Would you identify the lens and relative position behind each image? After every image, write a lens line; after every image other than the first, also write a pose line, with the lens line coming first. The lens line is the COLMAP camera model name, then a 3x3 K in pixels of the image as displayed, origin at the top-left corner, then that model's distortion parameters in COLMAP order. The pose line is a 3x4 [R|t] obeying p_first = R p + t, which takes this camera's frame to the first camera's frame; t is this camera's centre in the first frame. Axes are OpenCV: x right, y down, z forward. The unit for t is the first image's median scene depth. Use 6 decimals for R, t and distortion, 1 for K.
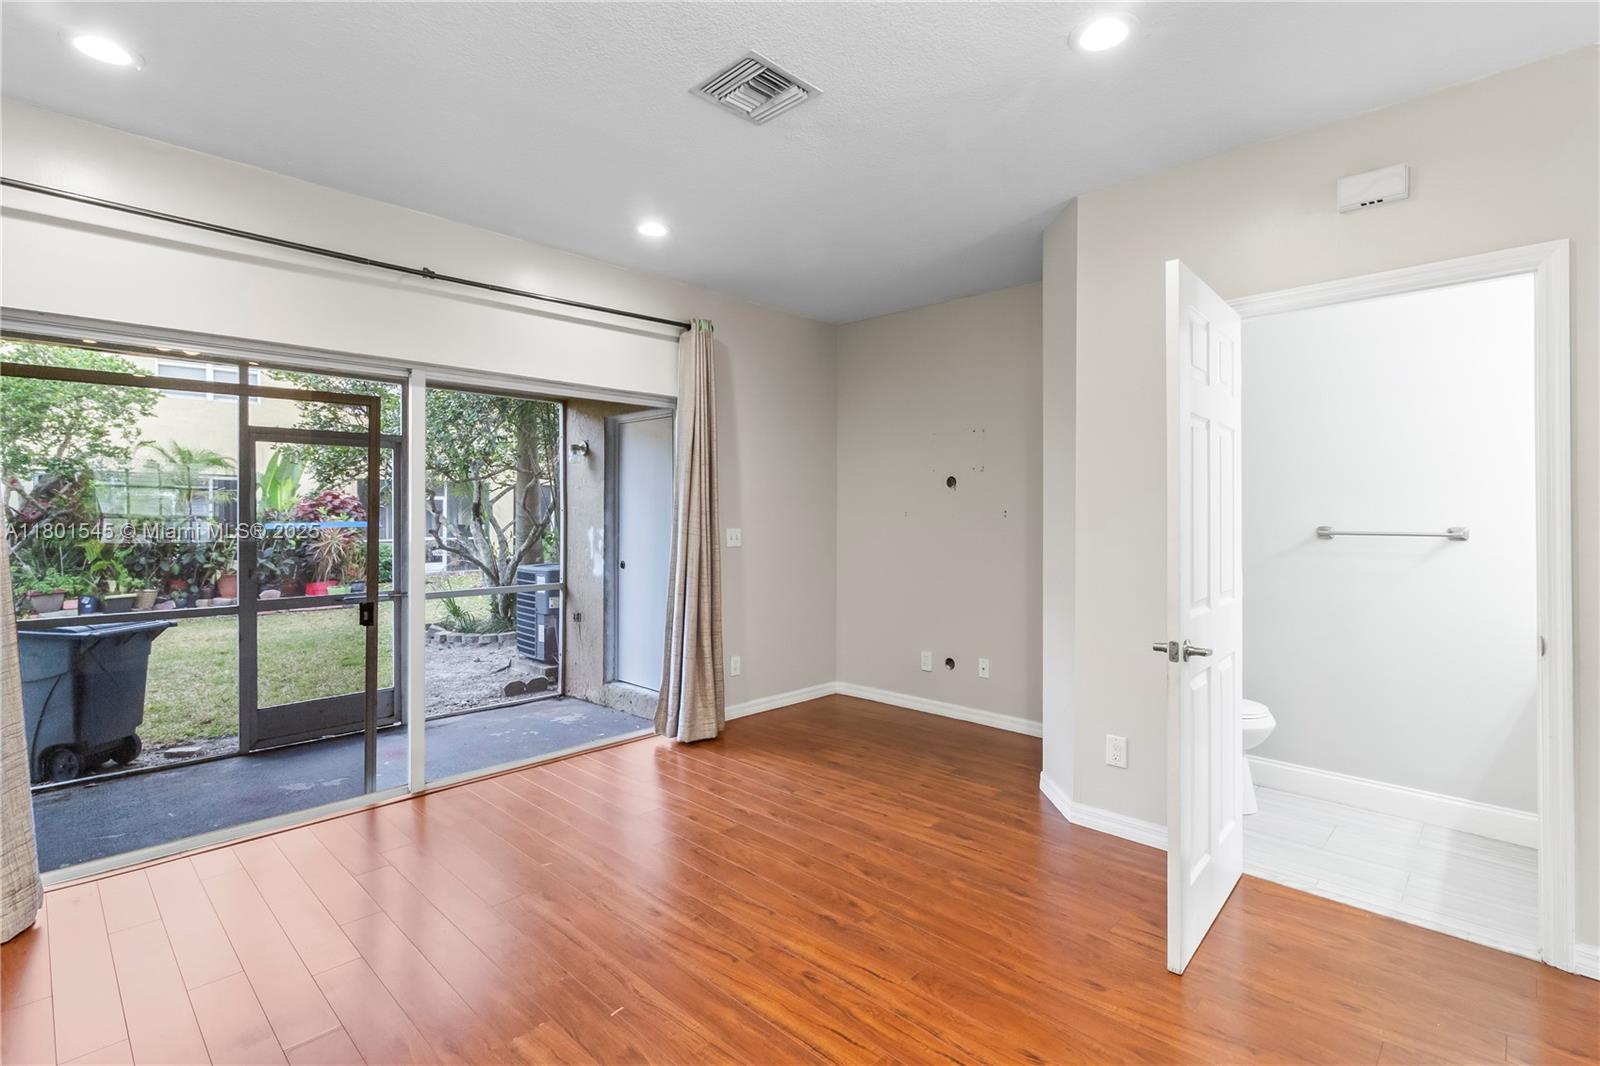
lens RADIAL K [[745.6, 0, 811.7], [0, 745.6, 526.3], [0, 0, 1]] dist [0.001858, 0.000555]
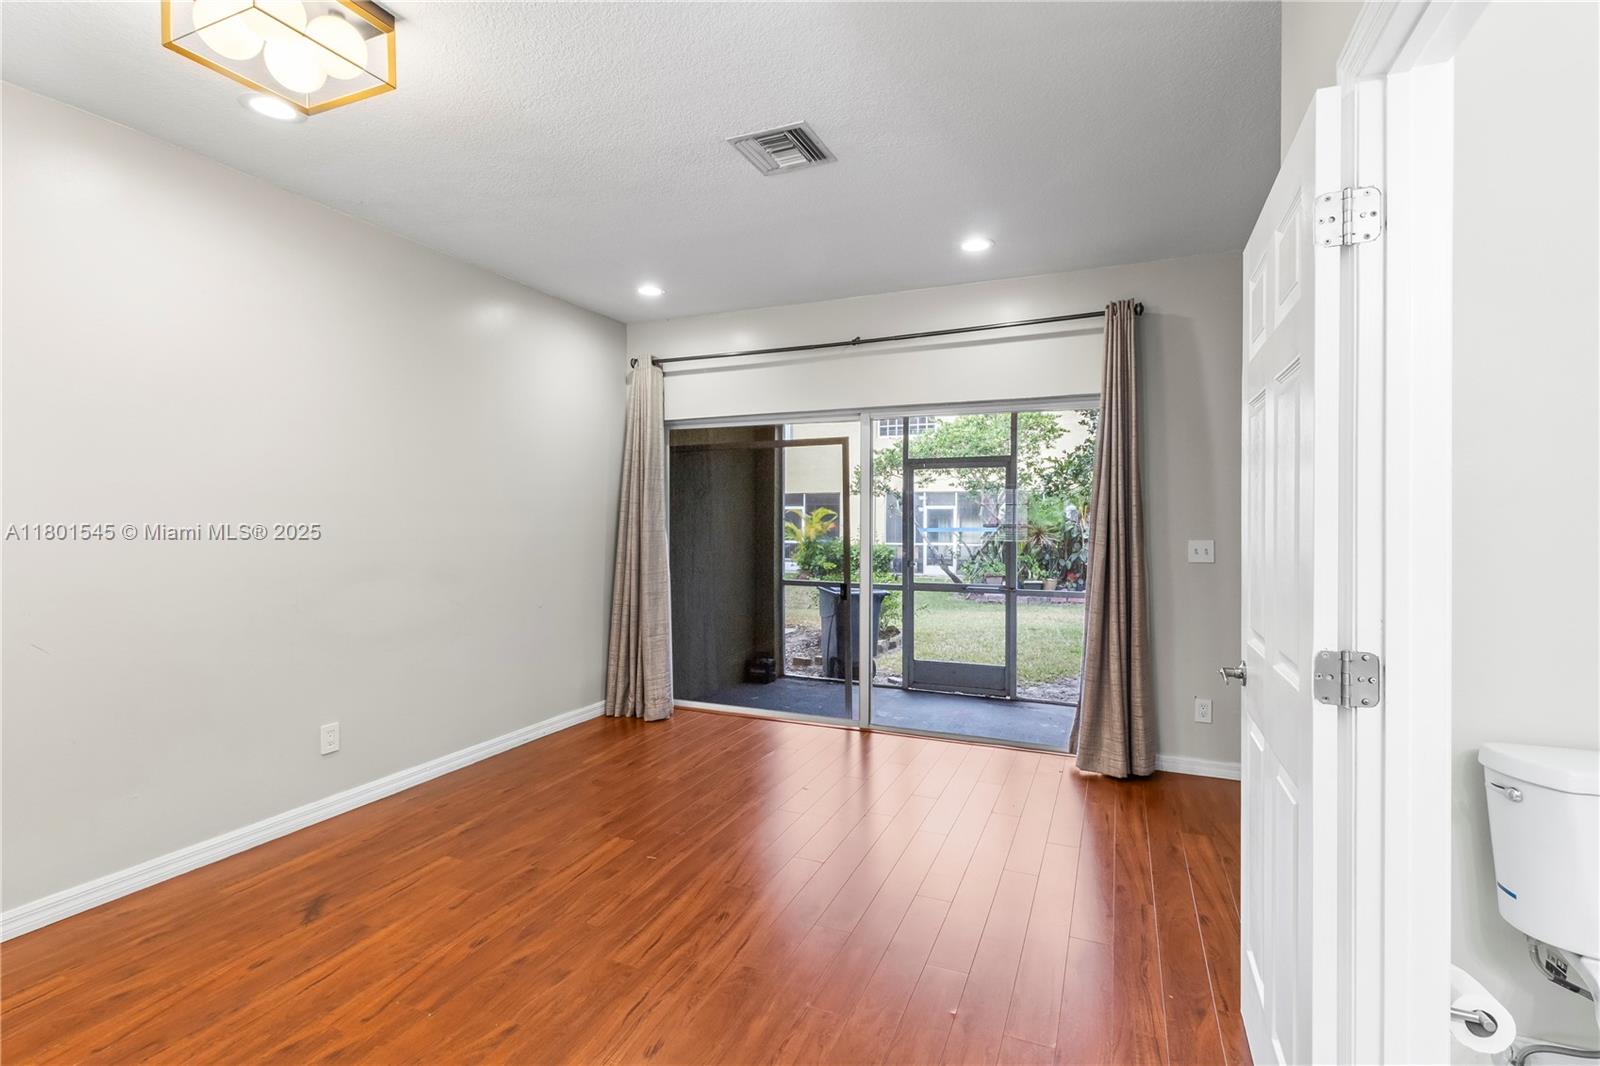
lens RADIAL K [[745.6, 0, 804.8], [0, 745.6, 525.4], [0, 0, 1]] dist [0.001858, 0.000555]
pose [[0.351791, 0.007329, -0.936050, 0.616578], [-0.020438, 0.999791, 0.000148, -0.004387], [0.935855, 0.019079, 0.351867, 0.383521]]
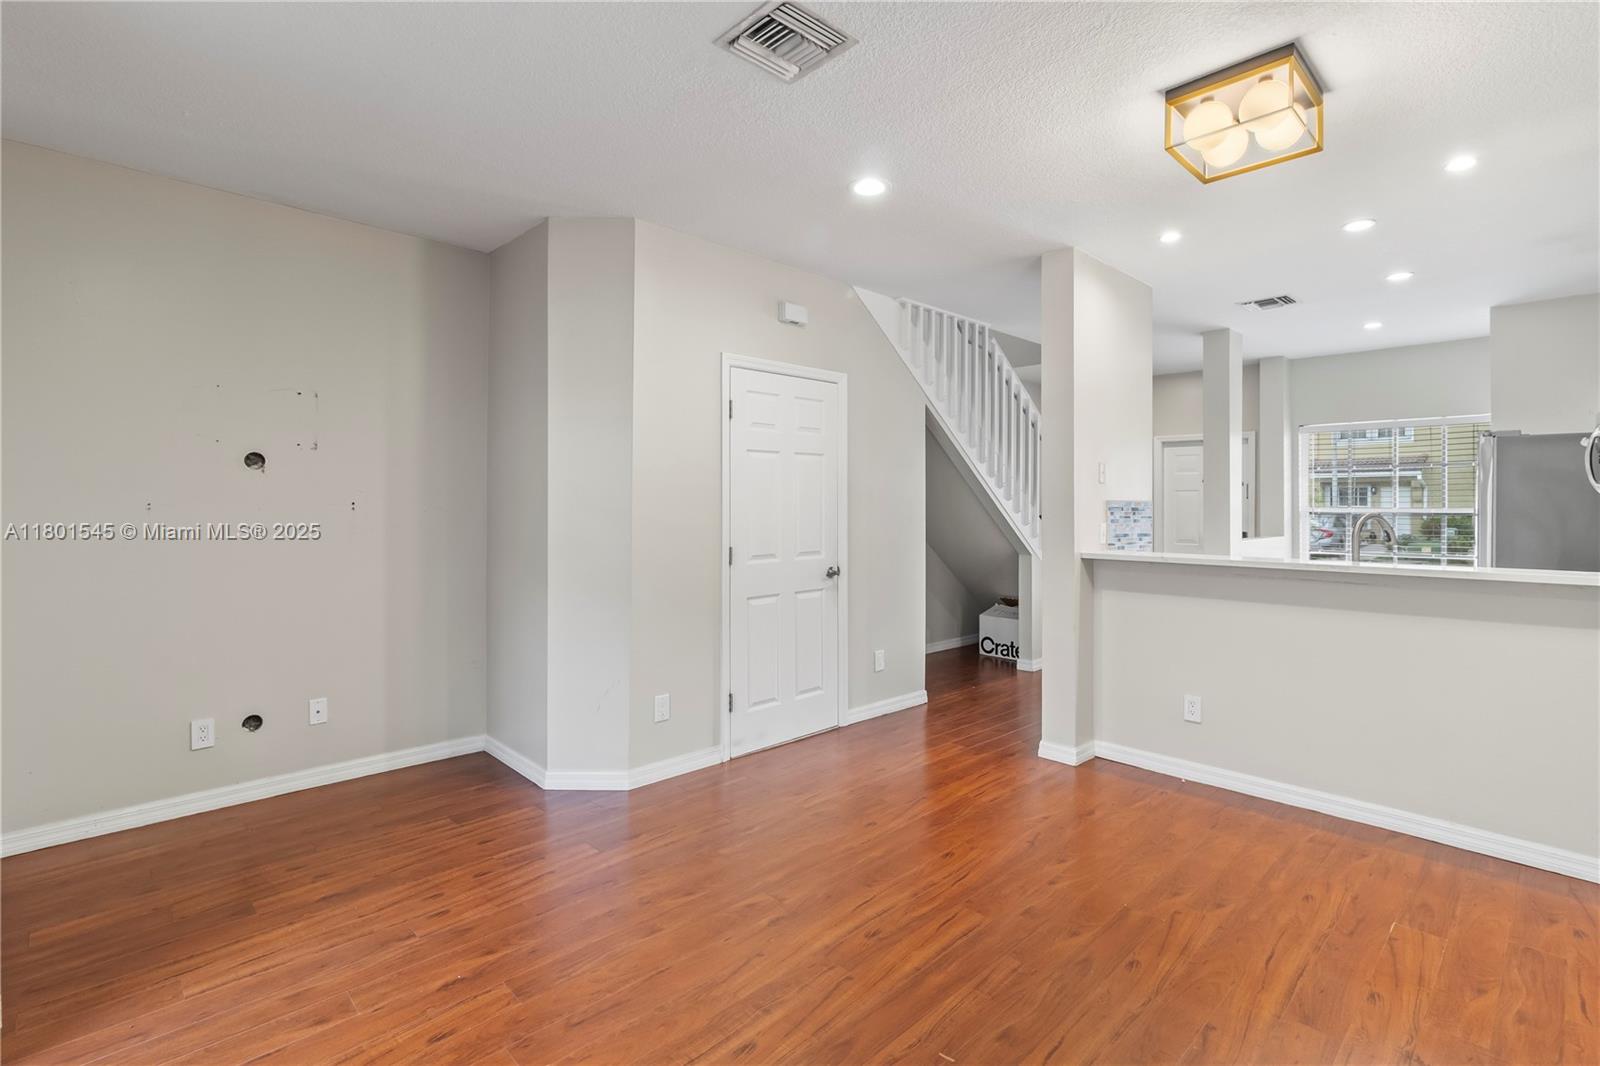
lens RADIAL K [[745.6, 0, 797.9], [0, 745.6, 497.7], [0, 0, 1]] dist [0.001858, 0.000555]
pose [[0.049763, 0.008761, 0.998723, -0.601645], [0.015362, 0.999837, -0.009536, -0.012453], [-0.998643, 0.015817, 0.049621, 0.572297]]
